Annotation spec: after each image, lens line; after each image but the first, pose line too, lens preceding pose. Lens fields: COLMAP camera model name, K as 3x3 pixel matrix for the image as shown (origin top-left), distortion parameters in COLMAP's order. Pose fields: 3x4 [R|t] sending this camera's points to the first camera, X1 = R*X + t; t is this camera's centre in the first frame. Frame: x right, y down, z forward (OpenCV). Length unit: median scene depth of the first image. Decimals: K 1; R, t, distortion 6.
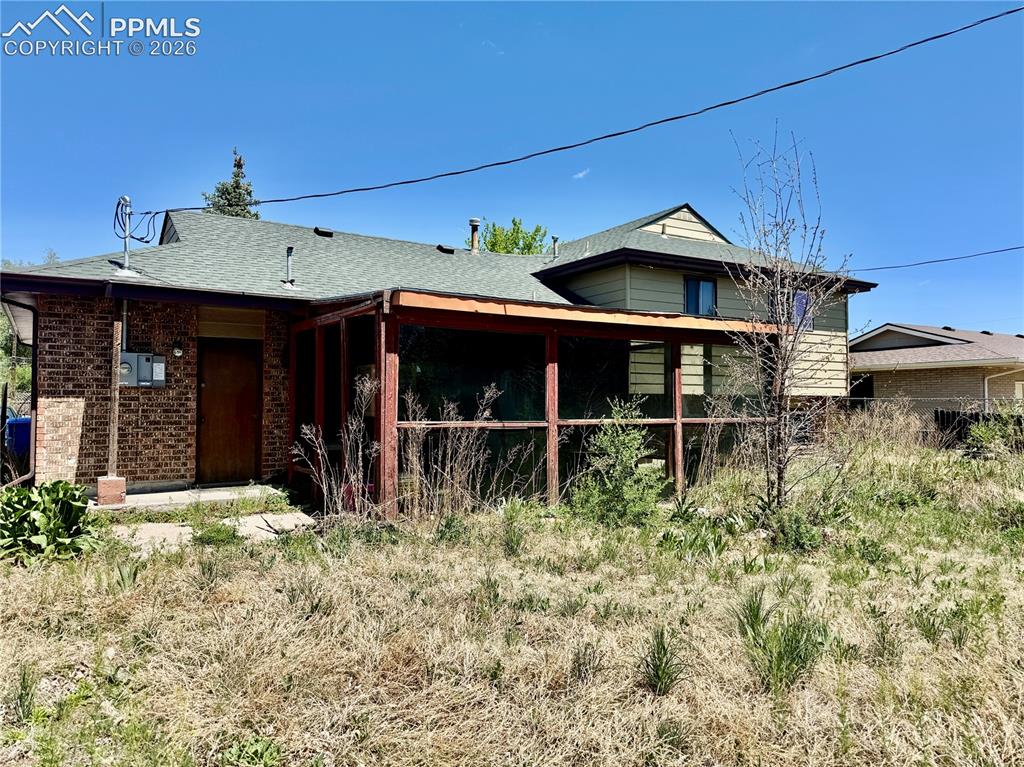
lens RADIAL K [[706.7, 0, 512.0], [0, 706.7, 383.5], [0, 0, 1]] dist [-0.000996, -0.004460]
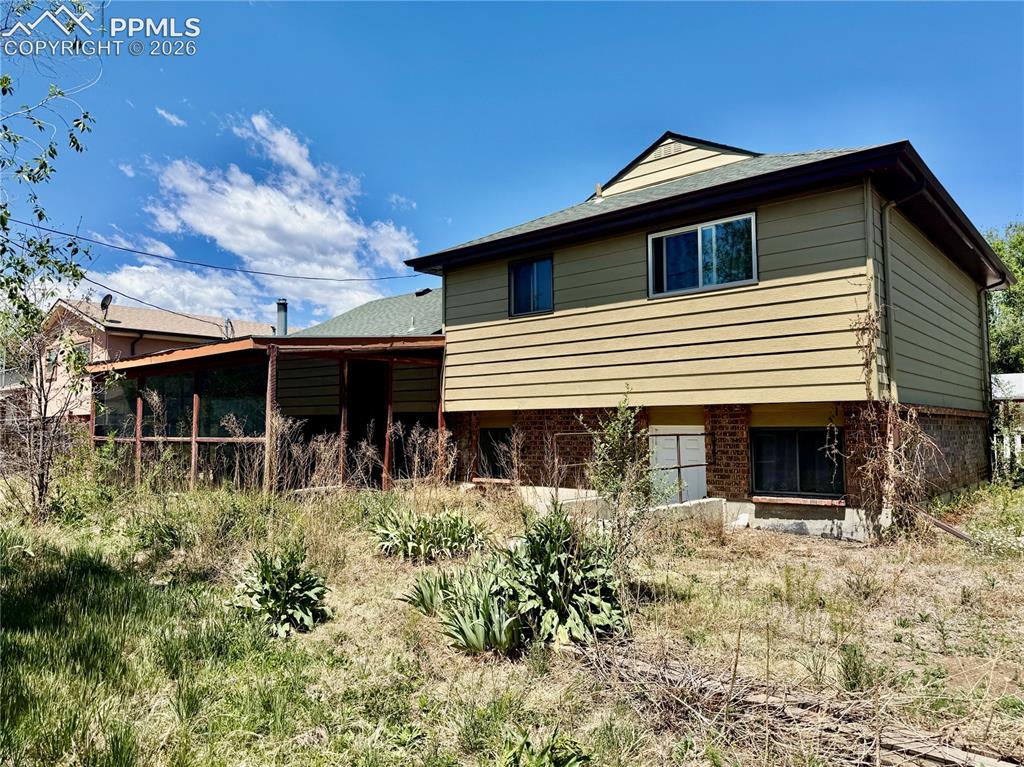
lens RADIAL K [[706.7, 0, 512.0], [0, 706.7, 383.5], [0, 0, 1]] dist [-0.000996, -0.004460]
pose [[0.266254, -0.068525, -0.961464, 1.087656], [0.019704, 0.997648, -0.065647, 0.035028], [0.963701, -0.001466, 0.266978, 0.874904]]
